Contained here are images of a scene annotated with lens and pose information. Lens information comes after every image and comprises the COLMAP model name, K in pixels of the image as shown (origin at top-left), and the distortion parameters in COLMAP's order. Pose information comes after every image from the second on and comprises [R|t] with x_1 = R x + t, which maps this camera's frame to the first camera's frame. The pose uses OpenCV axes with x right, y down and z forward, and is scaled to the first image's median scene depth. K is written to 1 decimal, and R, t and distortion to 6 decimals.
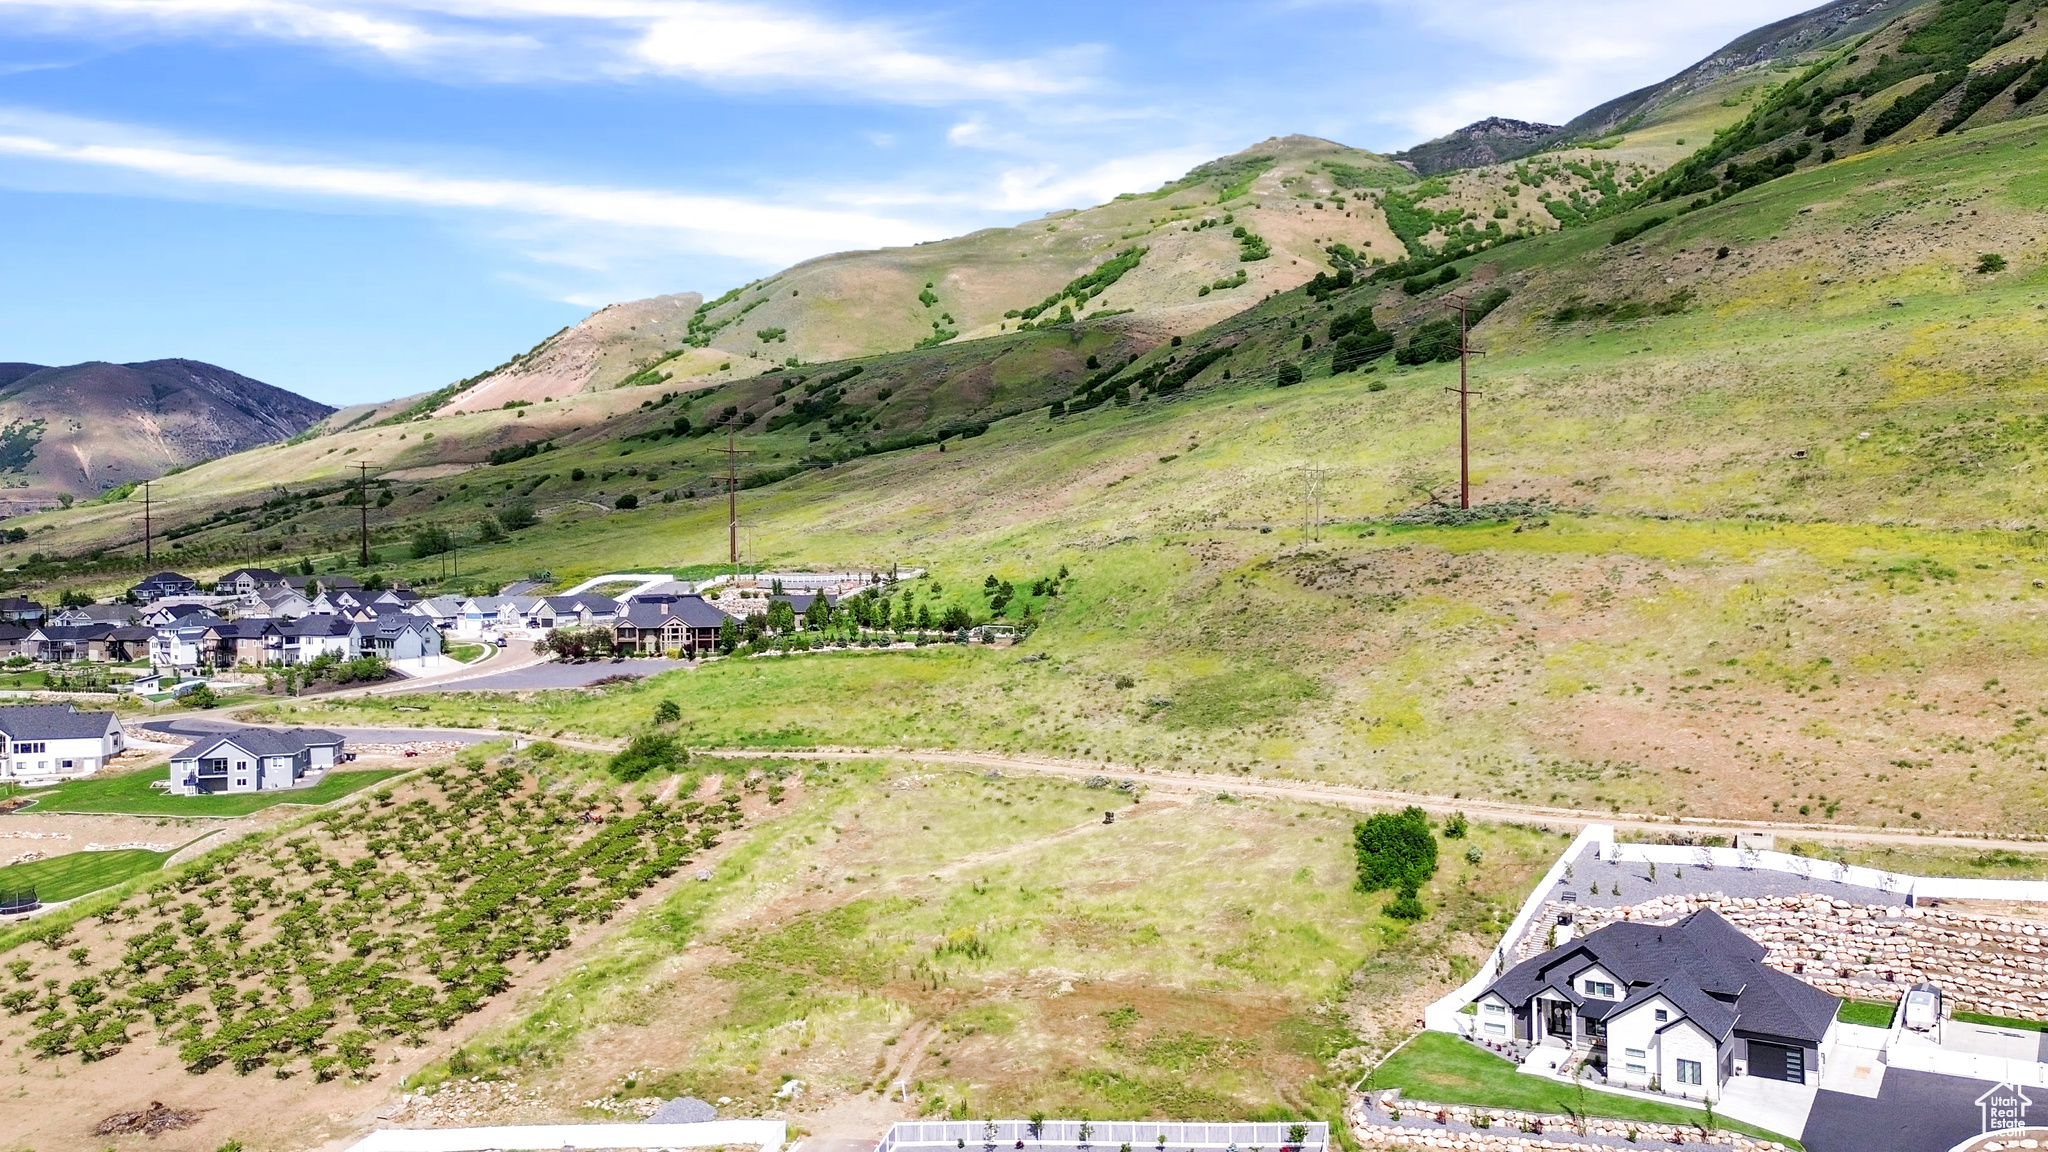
lens RADIAL K [[1574.0, 0, 1098.9], [0, 1574.0, 524.3], [0, 0, 1]] dist [0.103697, -0.155702]
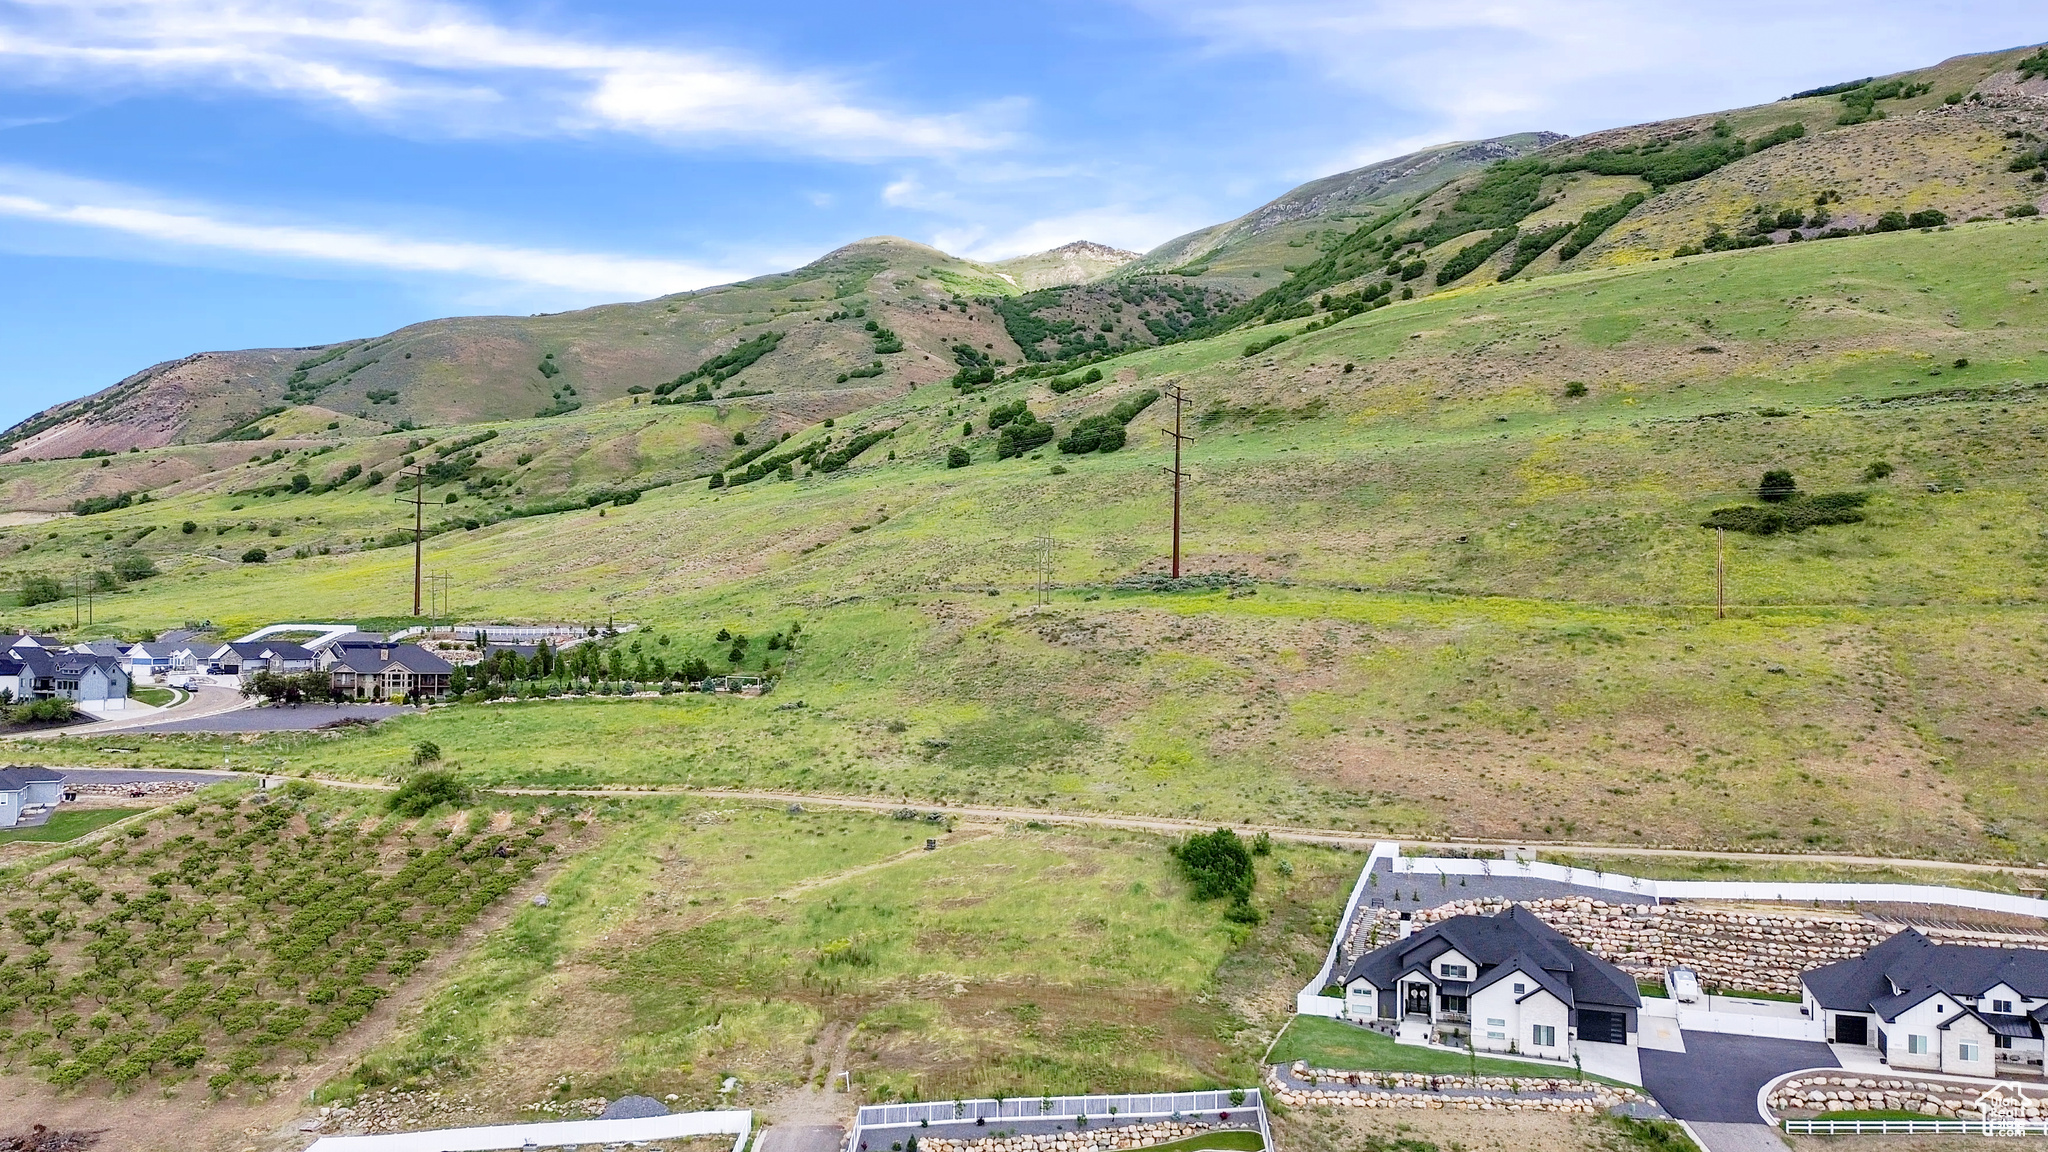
lens RADIAL K [[1501.2, 0, 1012.2], [0, 1501.2, 580.3], [0, 0, 1]] dist [0.079686, -0.085896]
pose [[0.978157, 0.033126, 0.205209, -0.115457], [-0.029428, 0.999345, -0.021048, 0.020524], [-0.205772, 0.014550, 0.978492, -0.005269]]
